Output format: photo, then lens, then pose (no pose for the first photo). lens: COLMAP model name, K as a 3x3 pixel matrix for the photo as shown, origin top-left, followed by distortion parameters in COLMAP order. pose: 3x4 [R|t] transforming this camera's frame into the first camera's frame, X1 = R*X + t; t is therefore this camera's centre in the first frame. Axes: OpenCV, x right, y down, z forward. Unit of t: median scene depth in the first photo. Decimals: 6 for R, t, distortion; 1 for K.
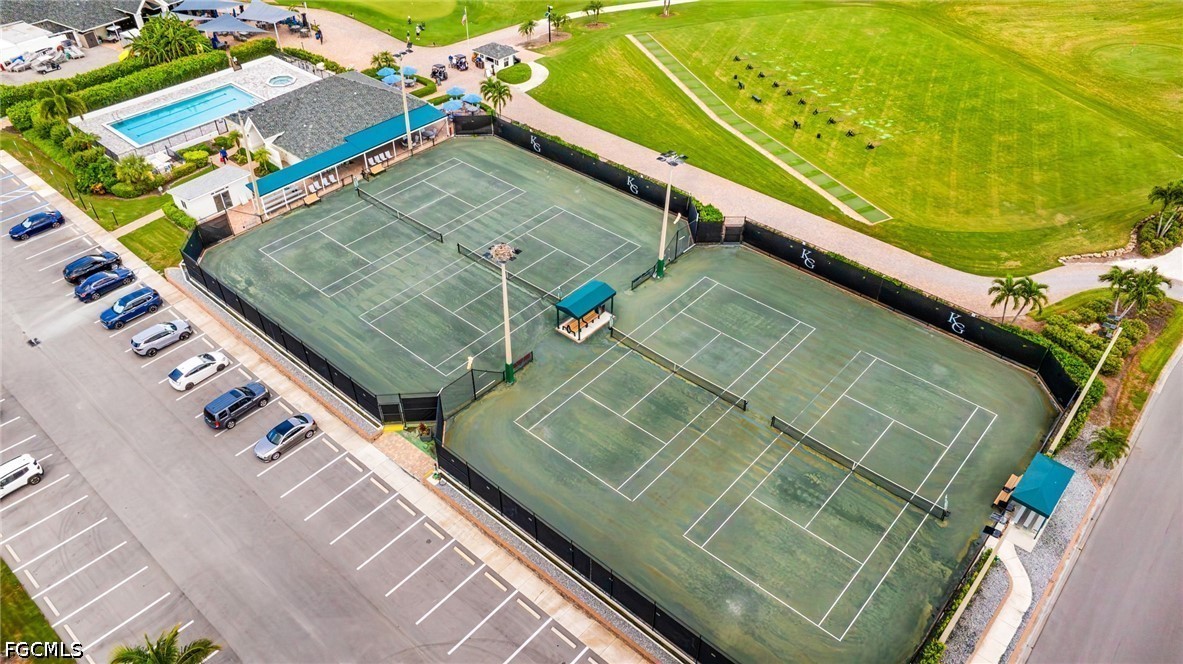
lens RADIAL K [[838.5, 0, 591.5], [0, 838.5, 332.0], [0, 0, 1]] dist [-0.055215, 0.069567]
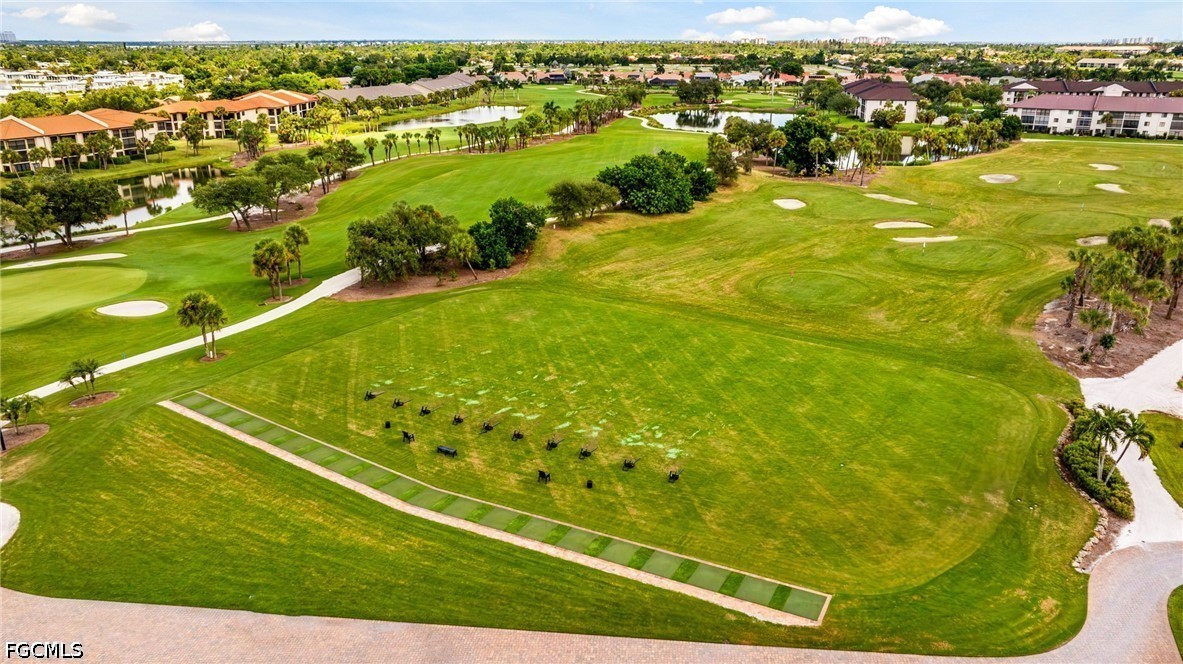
lens RADIAL K [[838.5, 0, 591.5], [0, 838.5, 332.0], [0, 0, 1]] dist [-0.055215, 0.069567]
pose [[0.805947, -0.196235, 0.558517, -0.032654], [0.376295, 0.898152, -0.227432, -0.172251], [-0.457003, 0.393465, 0.797705, 0.421662]]
